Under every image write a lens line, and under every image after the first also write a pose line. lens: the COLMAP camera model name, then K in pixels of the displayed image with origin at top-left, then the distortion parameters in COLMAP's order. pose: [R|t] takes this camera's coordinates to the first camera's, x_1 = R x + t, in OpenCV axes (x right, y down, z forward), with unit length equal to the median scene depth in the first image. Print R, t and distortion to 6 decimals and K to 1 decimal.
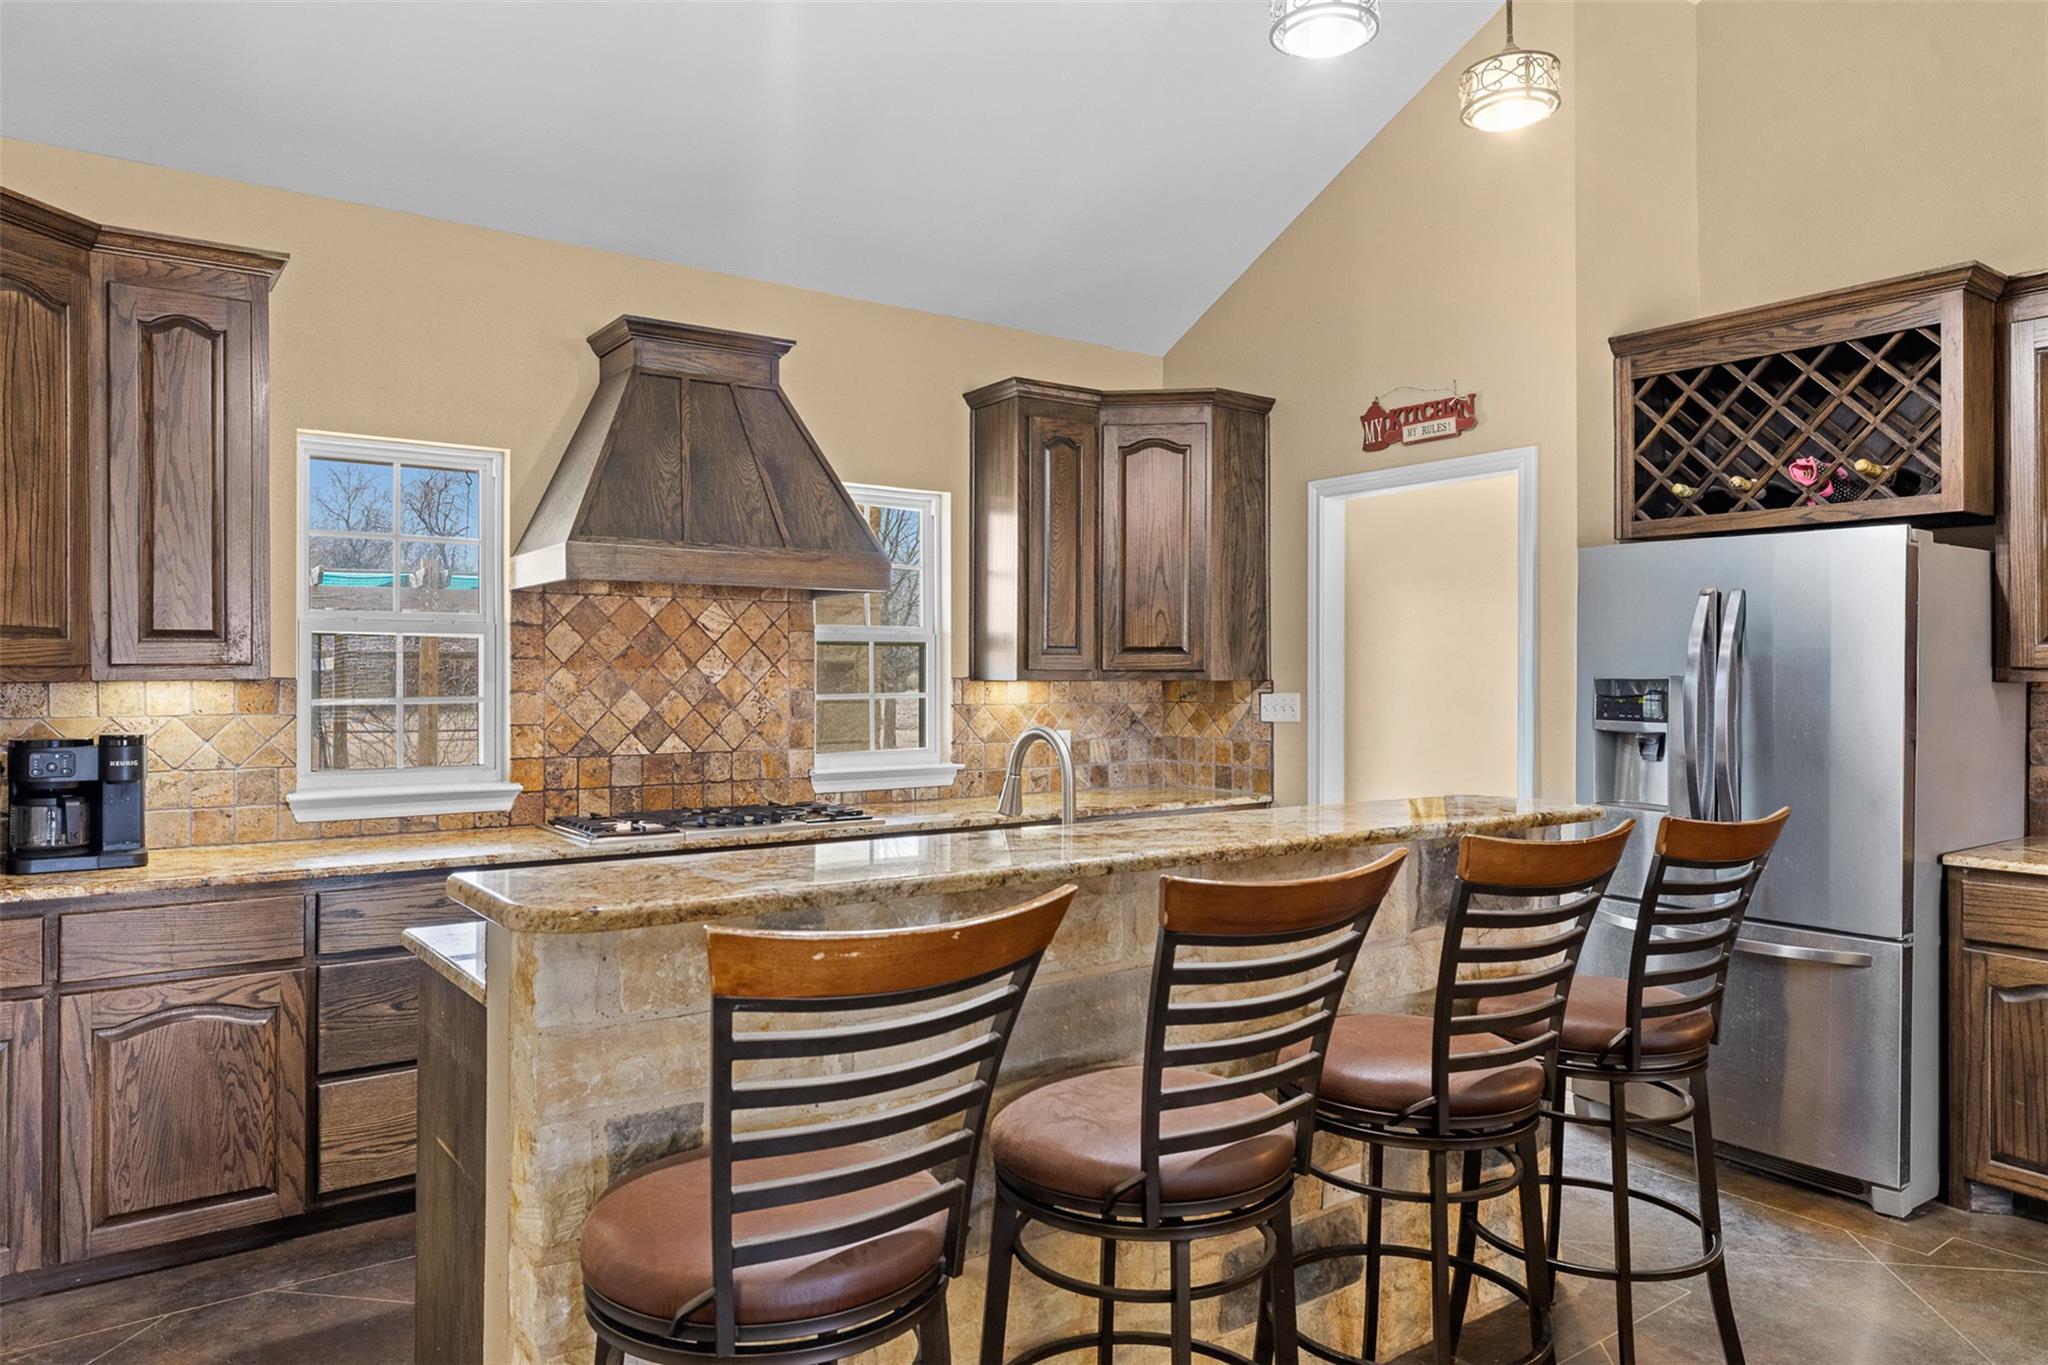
lens RADIAL K [[1349.9, 0, 1021.1], [0, 1349.9, 681.9], [0, 0, 1]] dist [0.000693, 0.000374]
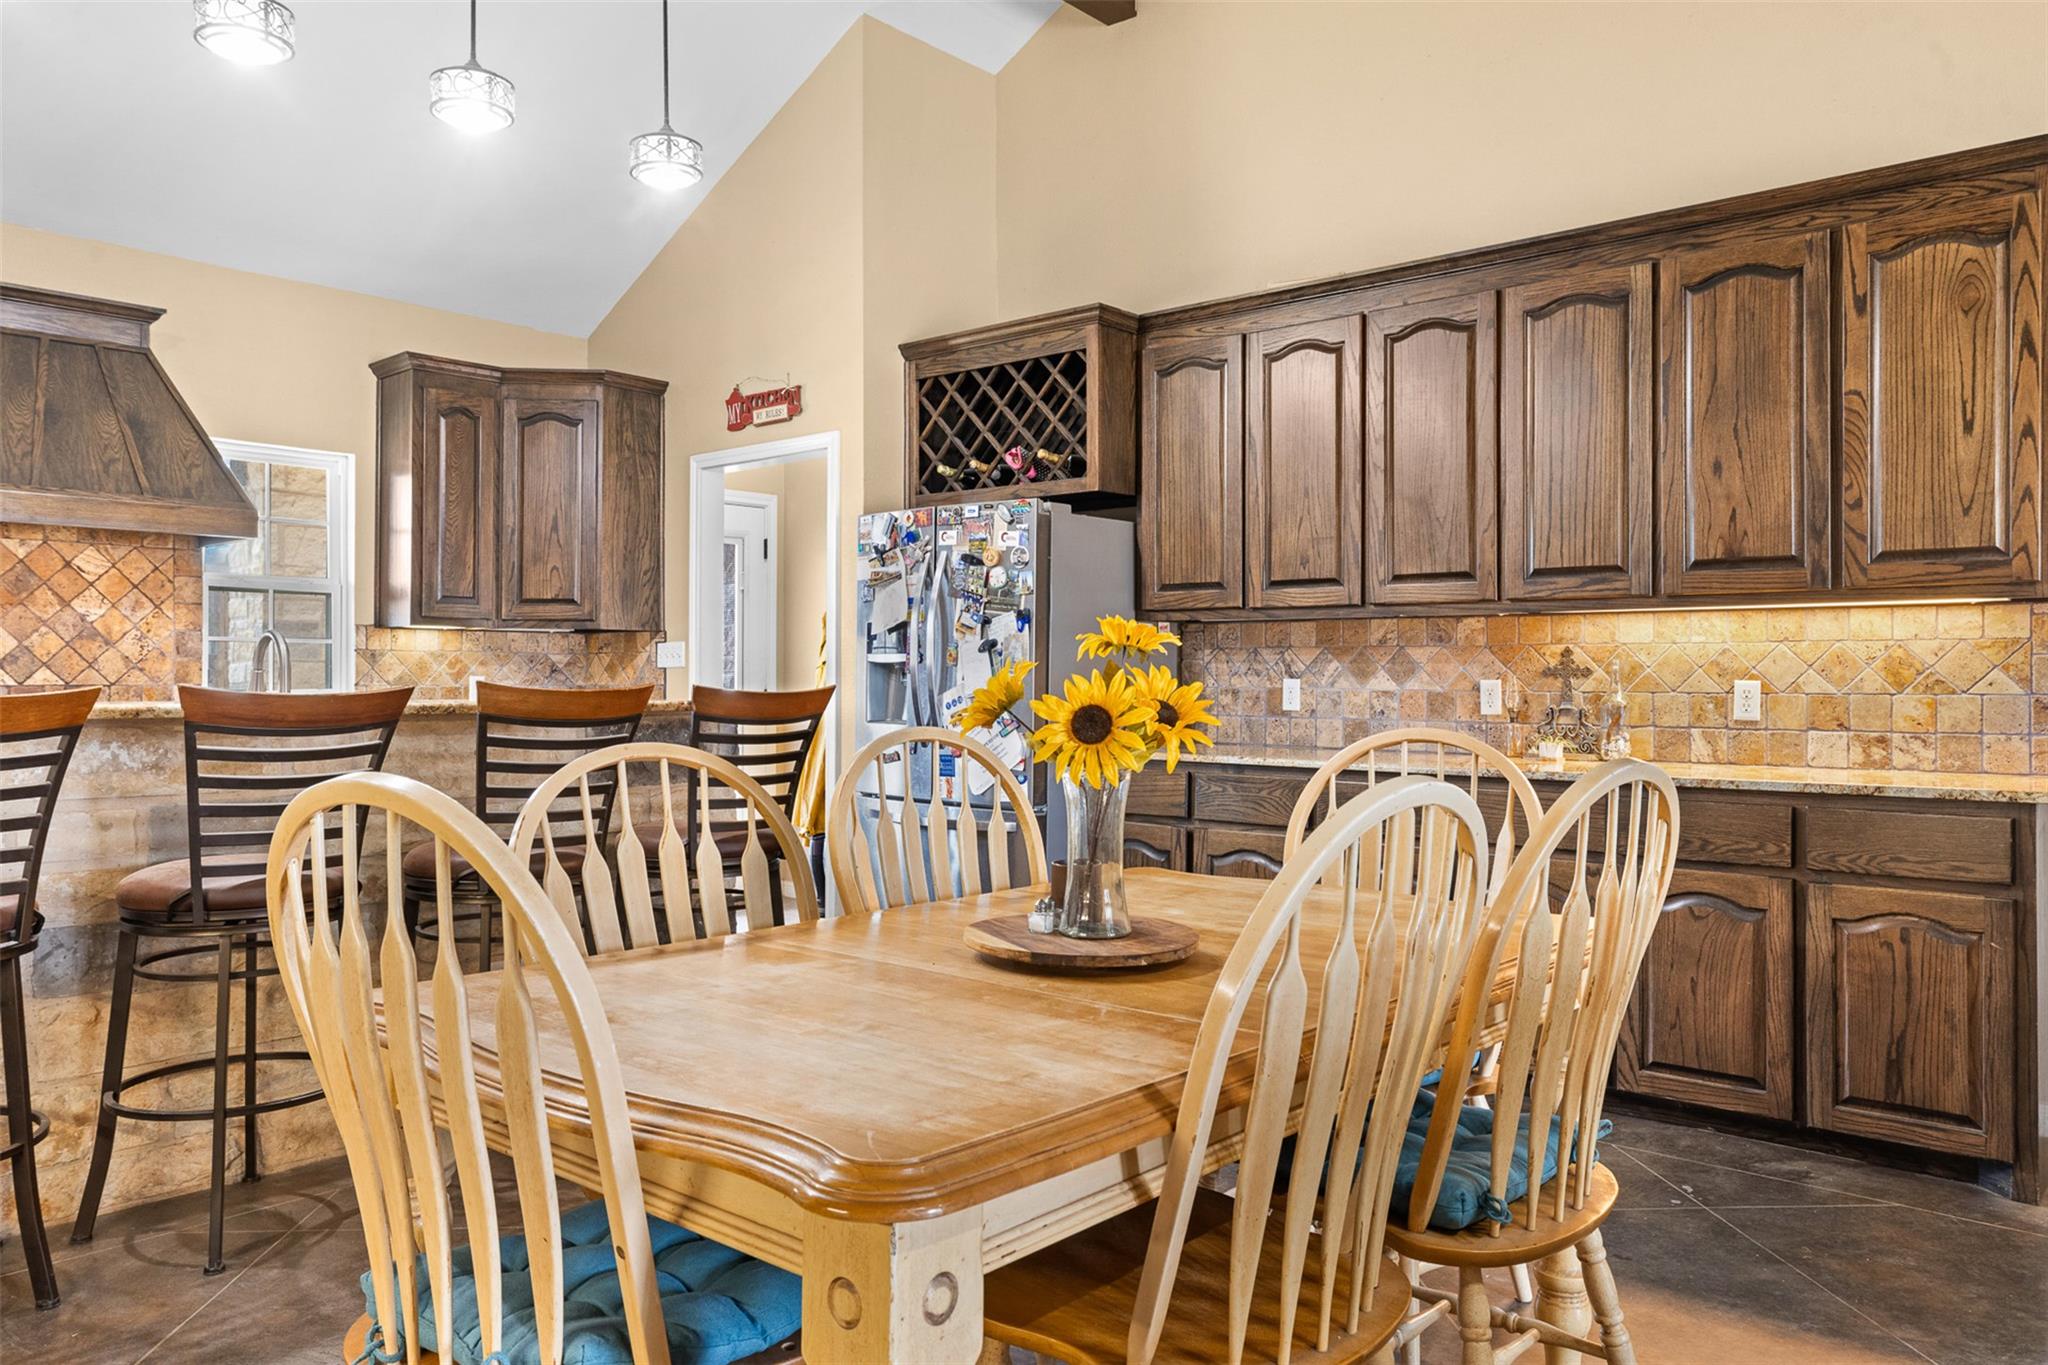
lens RADIAL K [[1487.8, 0, 1029.7], [0, 1487.8, 681.3], [0, 0, 1]] dist [0.005065, 0.002450]
pose [[0.977133, 0.002177, 0.212618, 0.252908], [-0.001458, 0.999993, -0.003539, 0.051955], [-0.212624, 0.003148, 0.977129, -0.324119]]
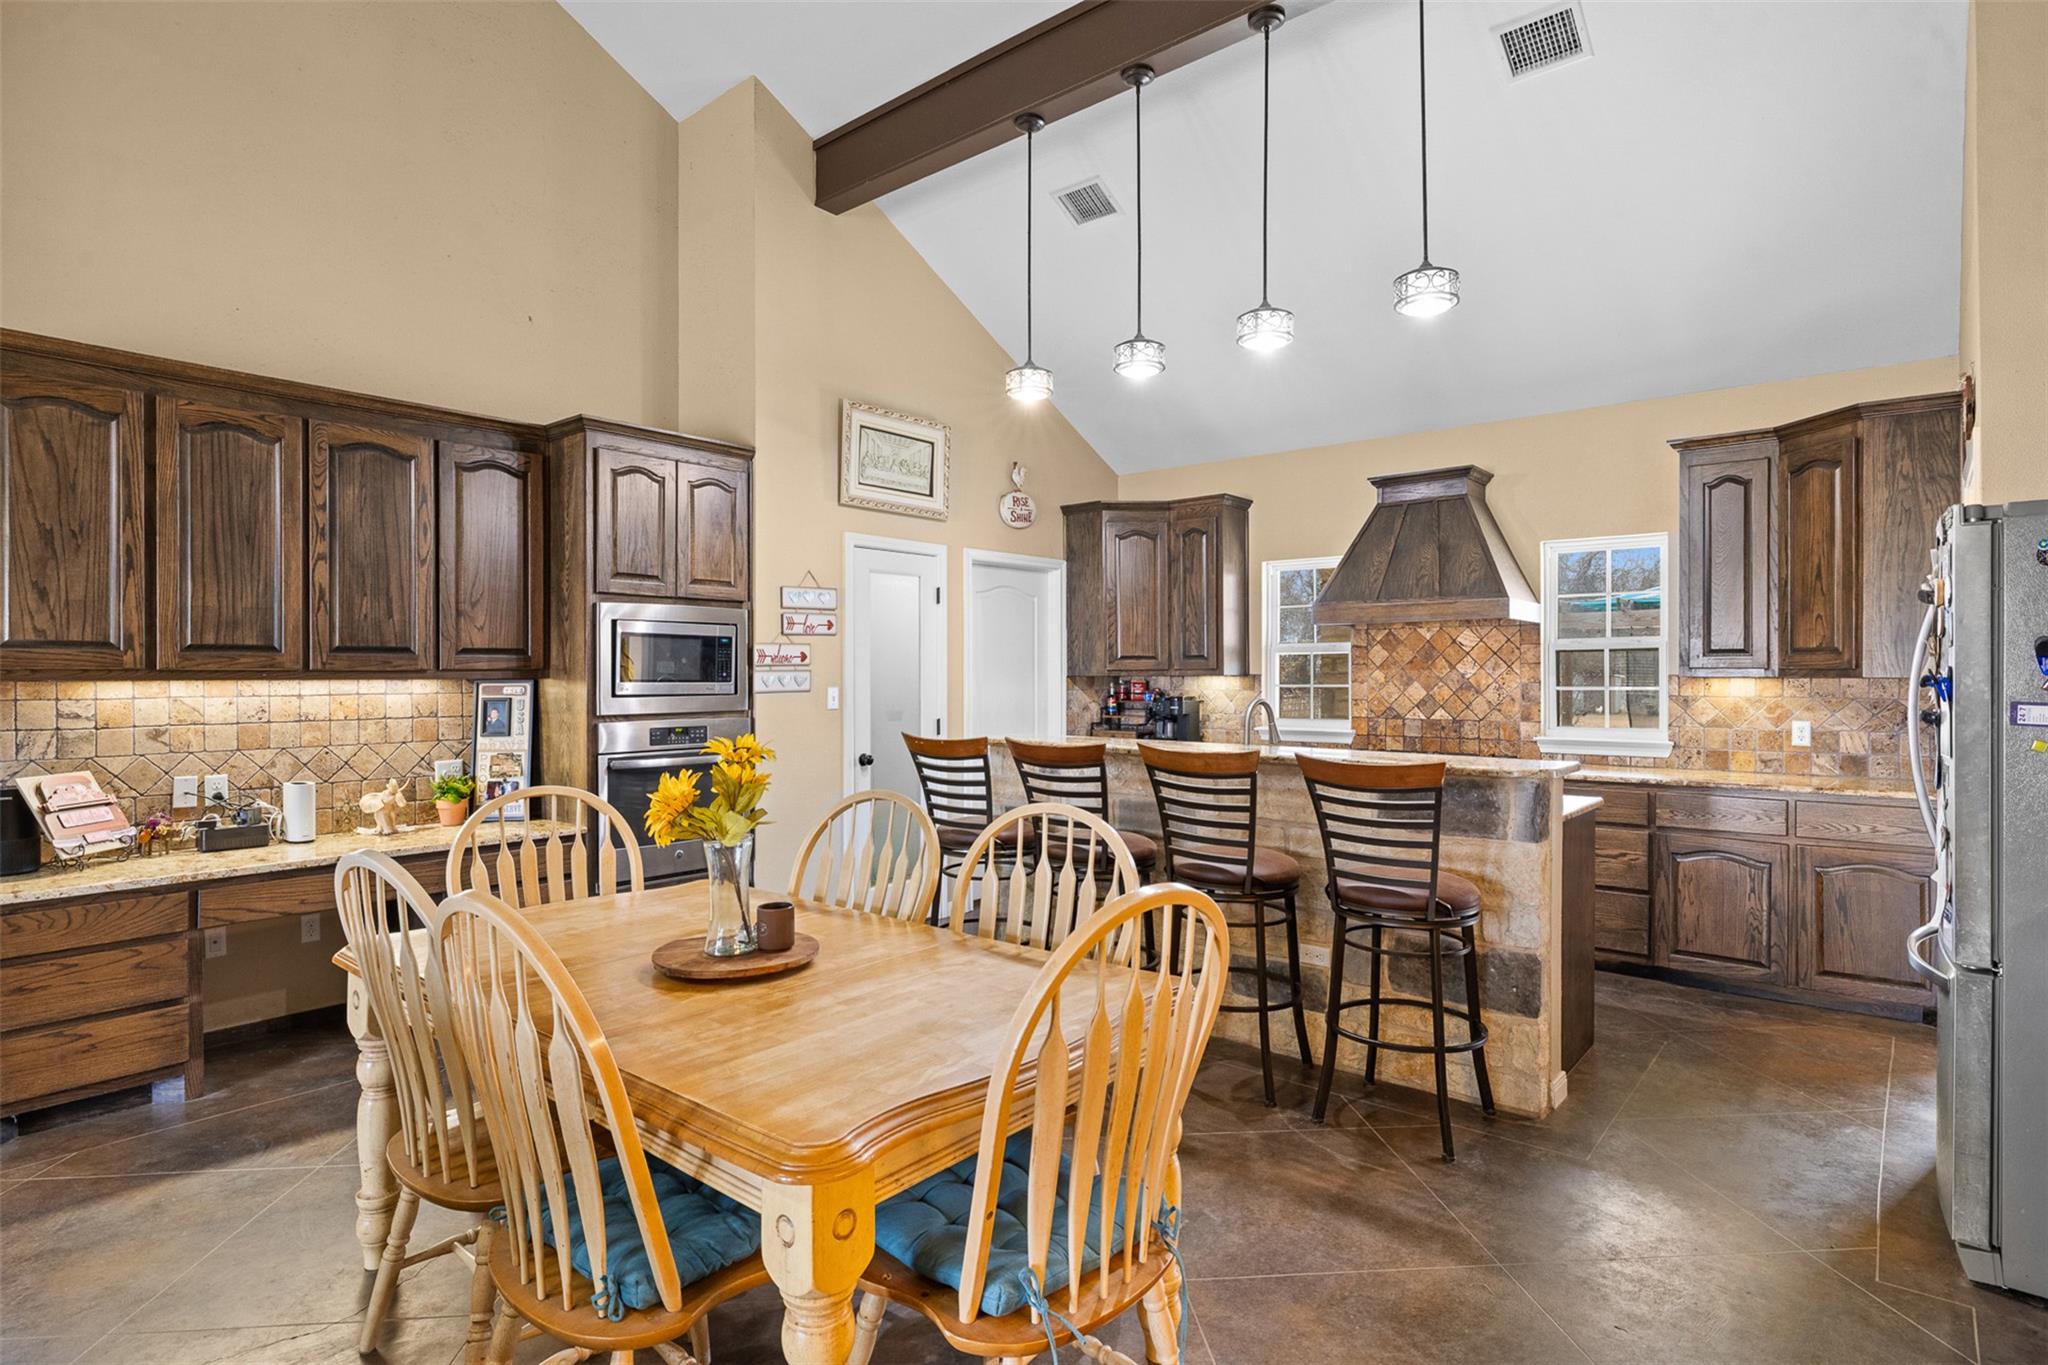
lens RADIAL K [[1068.2, 0, 1026.9], [0, 1068.2, 675.6], [0, 0, 1]] dist [-0.000288, 0.000089]
pose [[0.231358, 0.003726, -0.972862, 0.903077], [-0.001093, 0.999993, 0.003570, -0.006001], [0.972868, 0.000237, 0.231360, 0.185065]]
